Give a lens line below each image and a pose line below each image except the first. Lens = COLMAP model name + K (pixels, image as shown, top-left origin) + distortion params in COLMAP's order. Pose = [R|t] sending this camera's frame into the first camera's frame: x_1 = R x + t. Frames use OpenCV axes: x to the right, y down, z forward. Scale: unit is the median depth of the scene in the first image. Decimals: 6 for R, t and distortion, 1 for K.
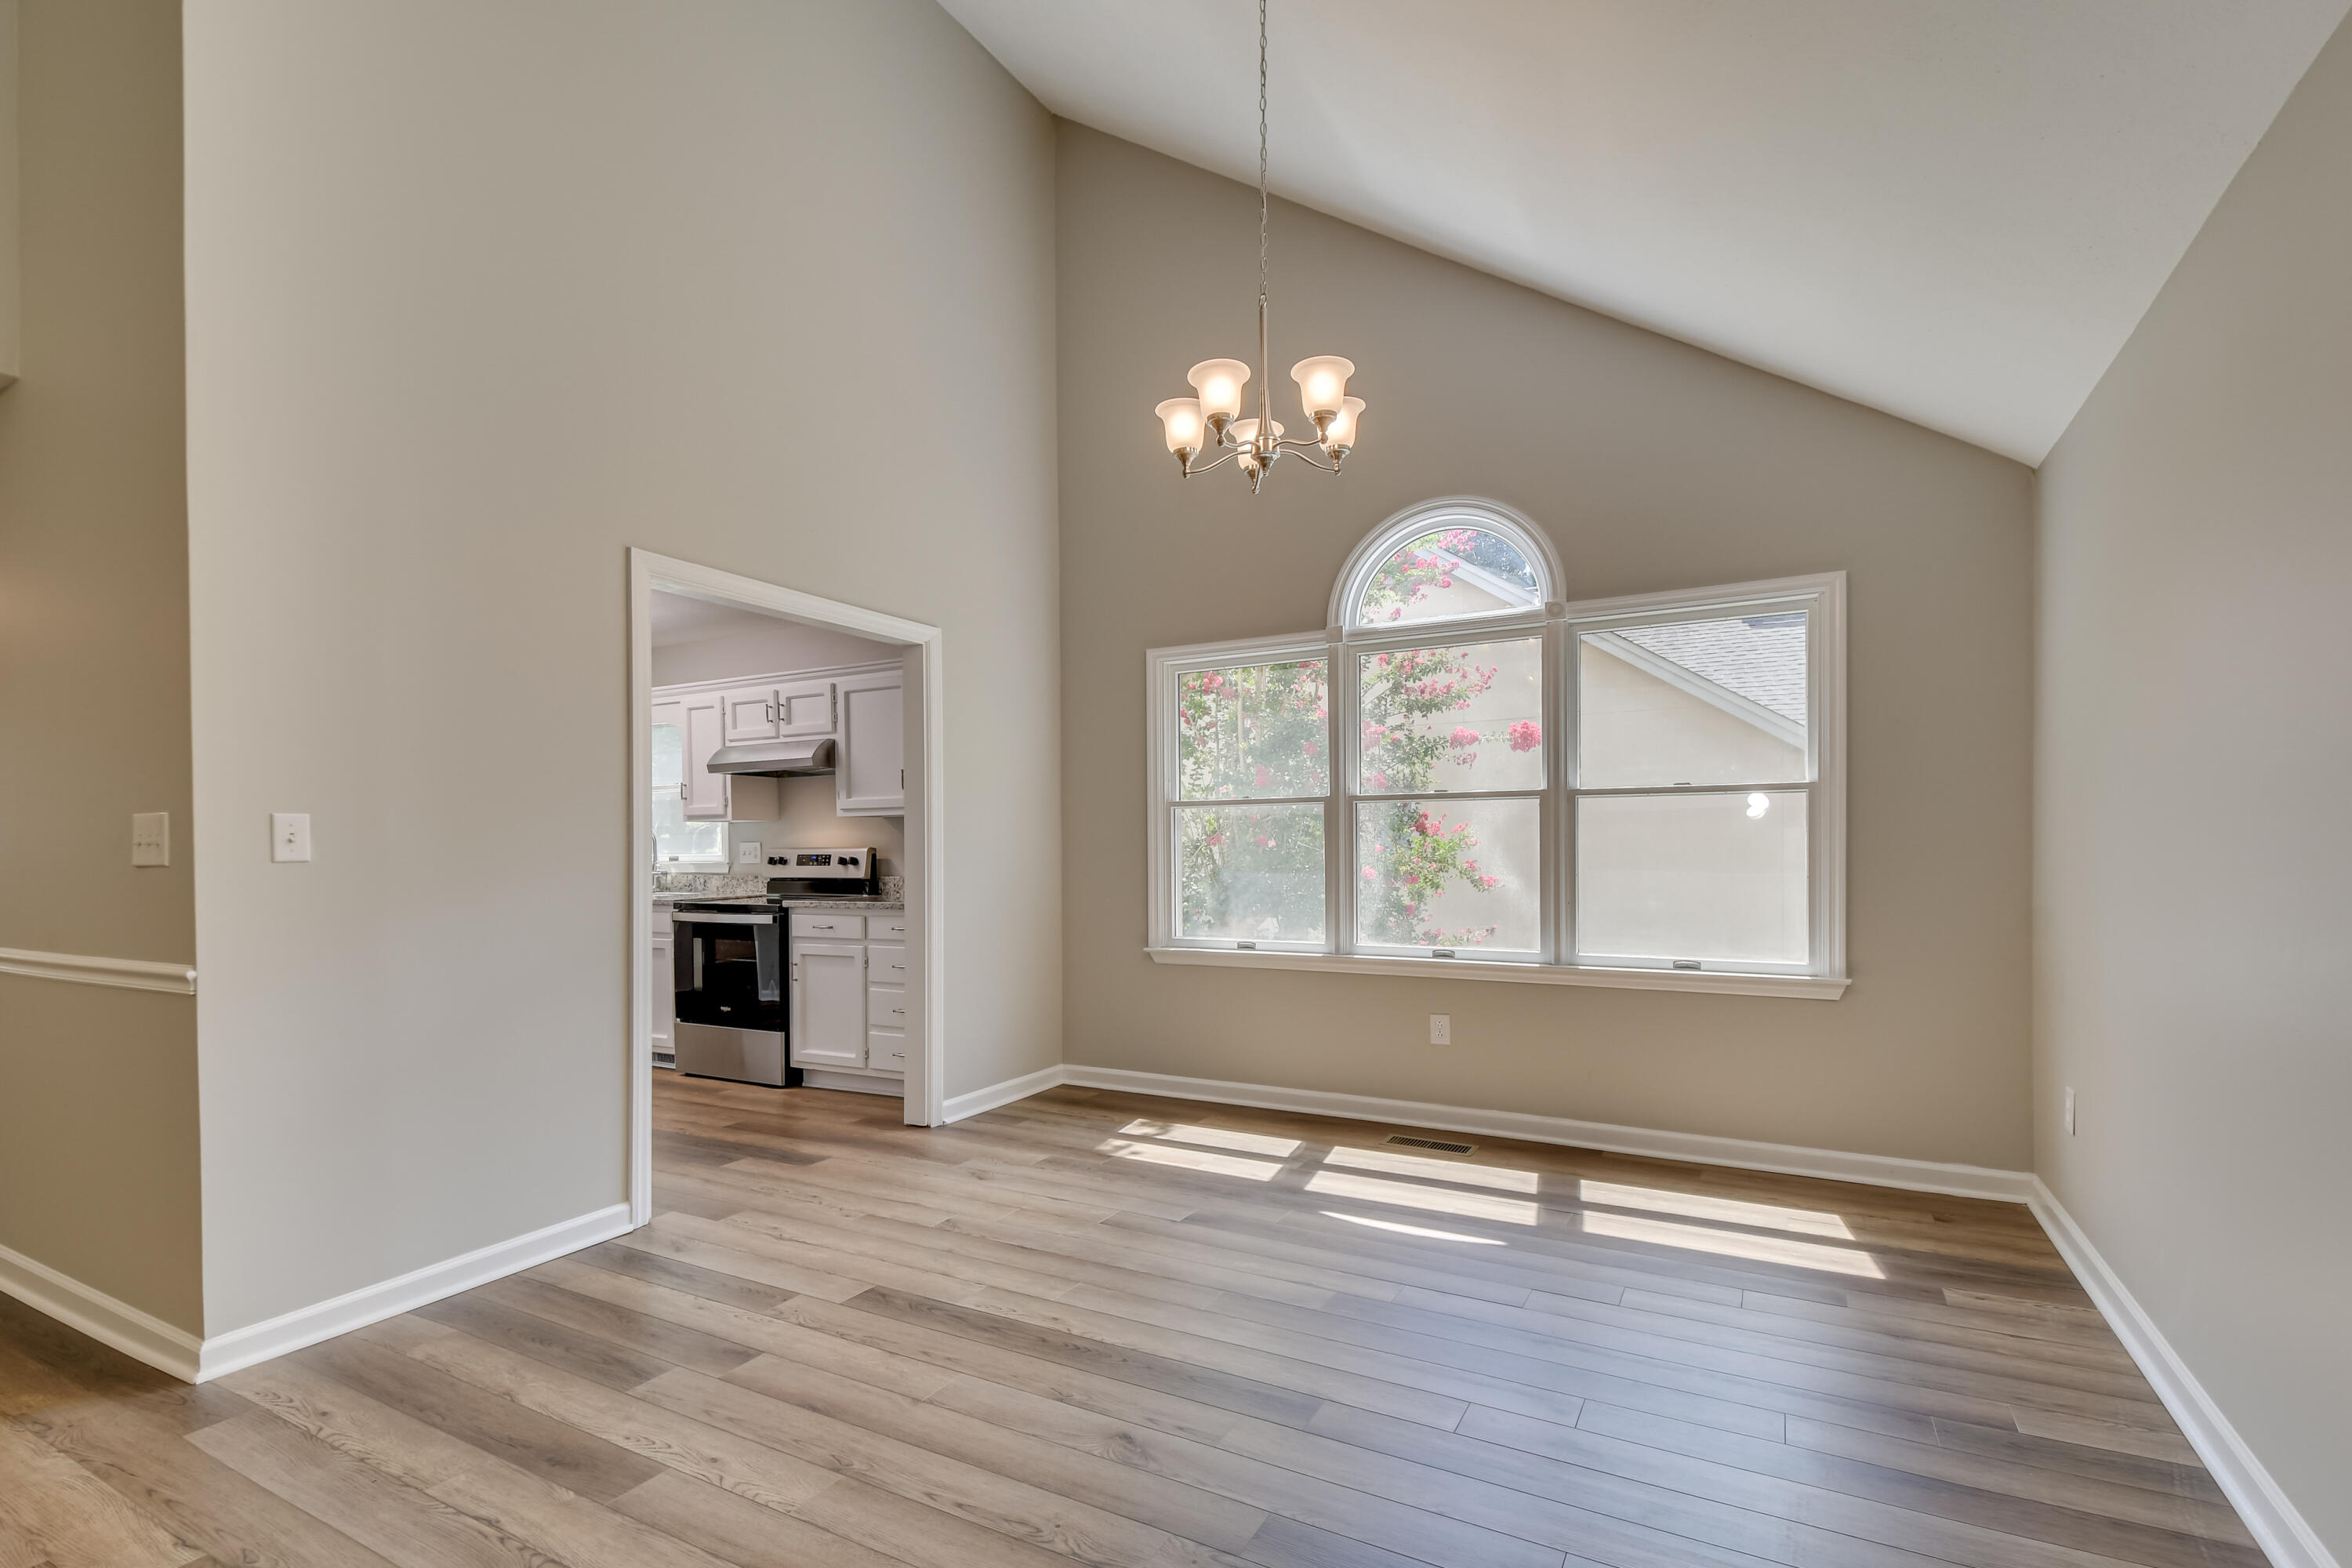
lens RADIAL K [[1011.0, 0, 1132.4], [0, 1011.0, 850.8], [0, 0, 1]] dist [0.030017, -0.026872]
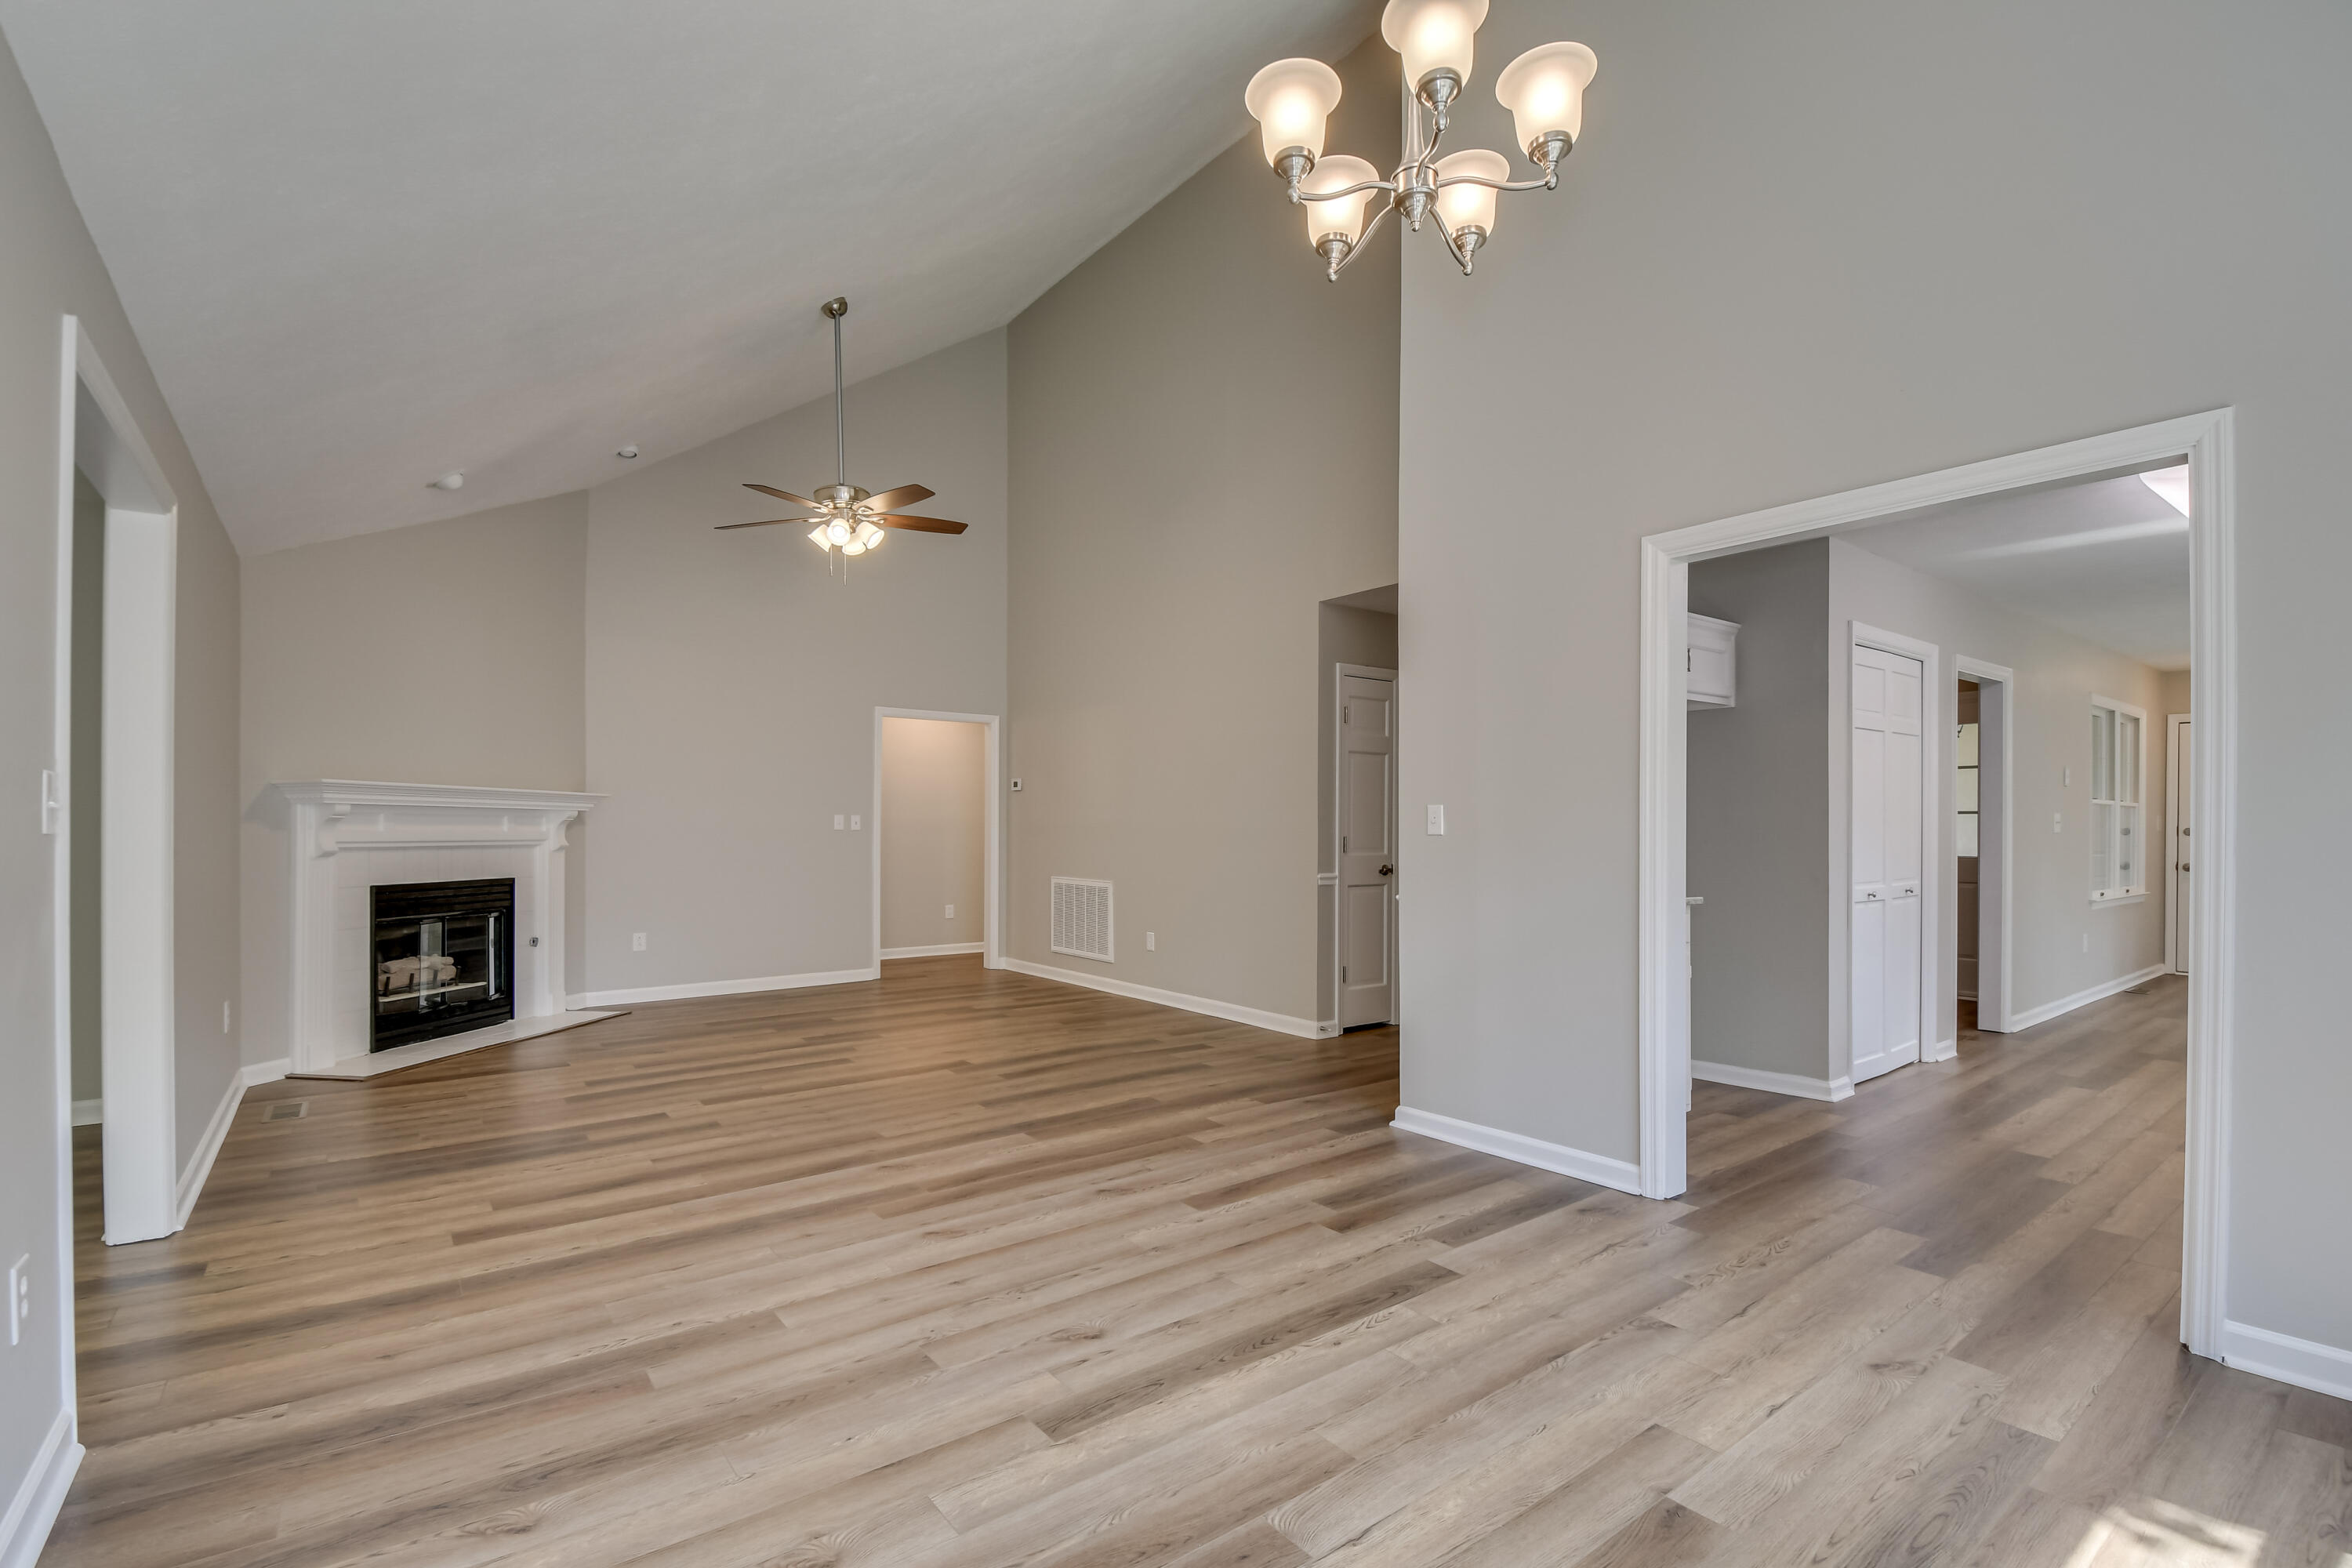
lens RADIAL K [[1039.5, 0, 1183.8], [0, 1039.5, 827.1], [0, 0, 1]] dist [-0.000557, -0.018219]
pose [[-0.351928, 0.001414, -0.936026, 0.498156], [-0.002091, 0.999995, 0.002297, -0.003031], [0.936025, 0.002766, -0.351924, 0.707047]]
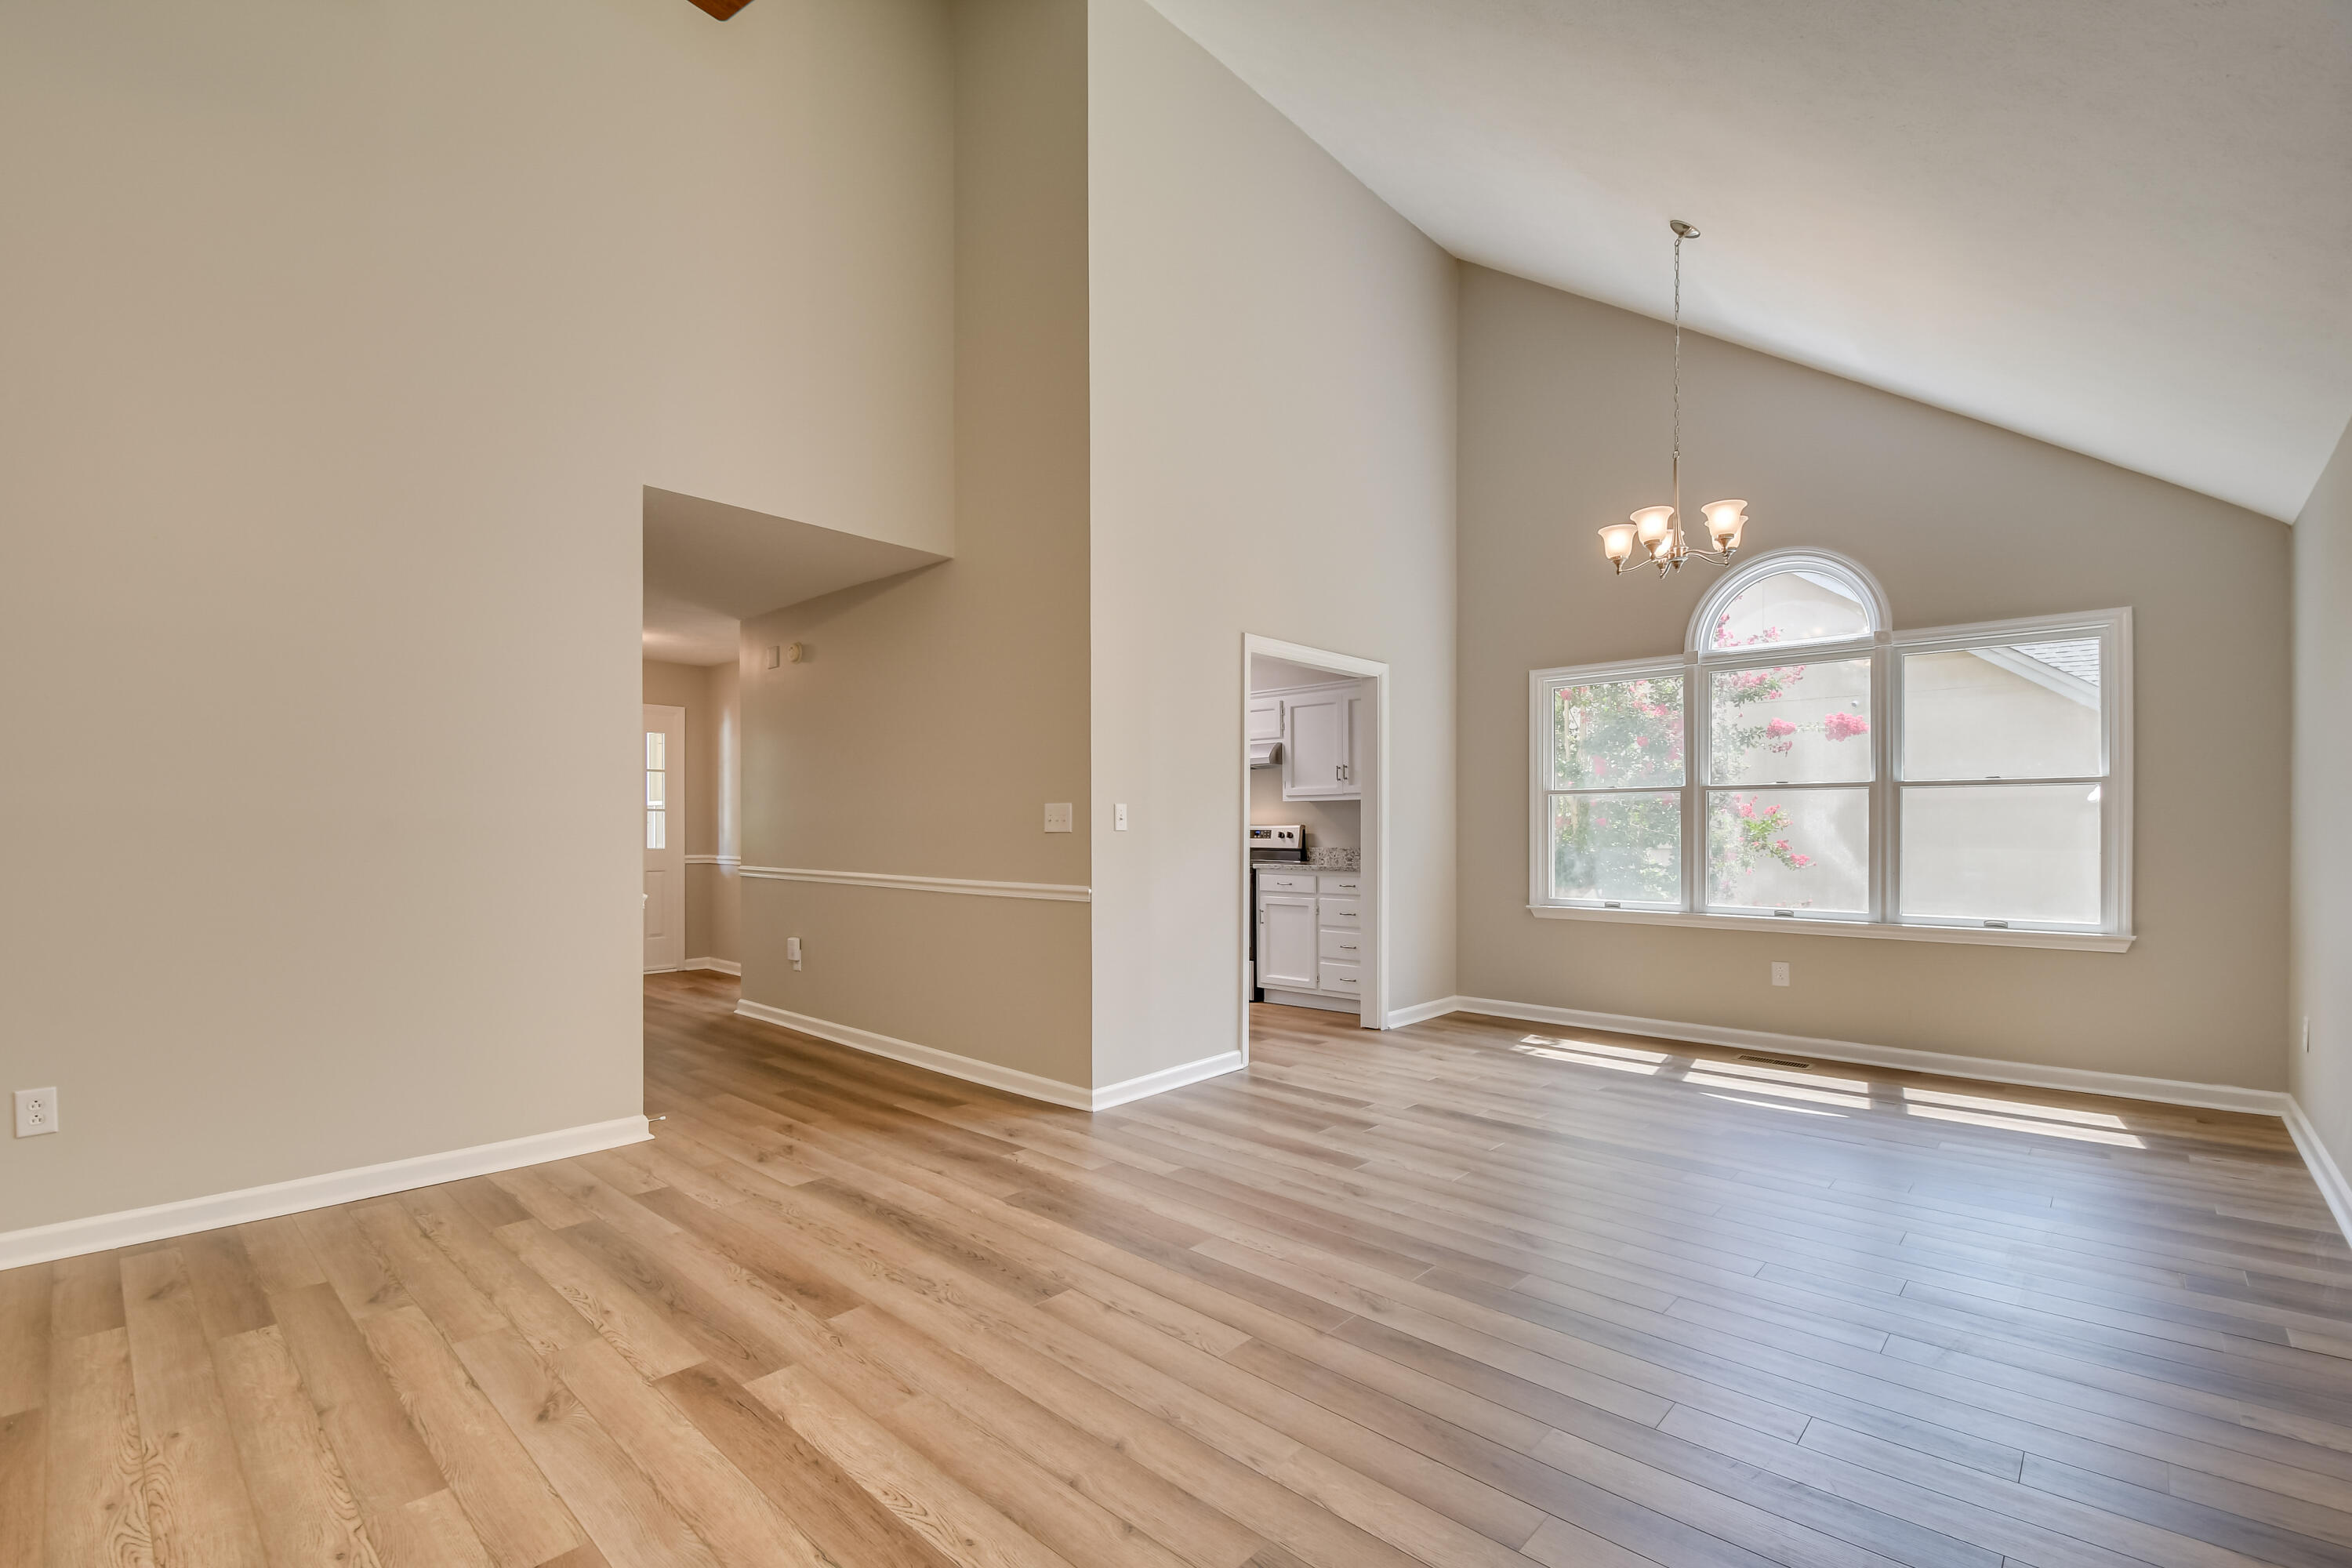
lens RADIAL K [[1039.5, 0, 1183.8], [0, 1039.5, 827.1], [0, 0, 1]] dist [-0.000557, -0.018219]
pose [[0.984292, 0.007510, -0.176389, -0.208890], [-0.007794, 0.999969, -0.000913, 0.002537], [0.176377, 0.002273, 0.984320, -0.412107]]
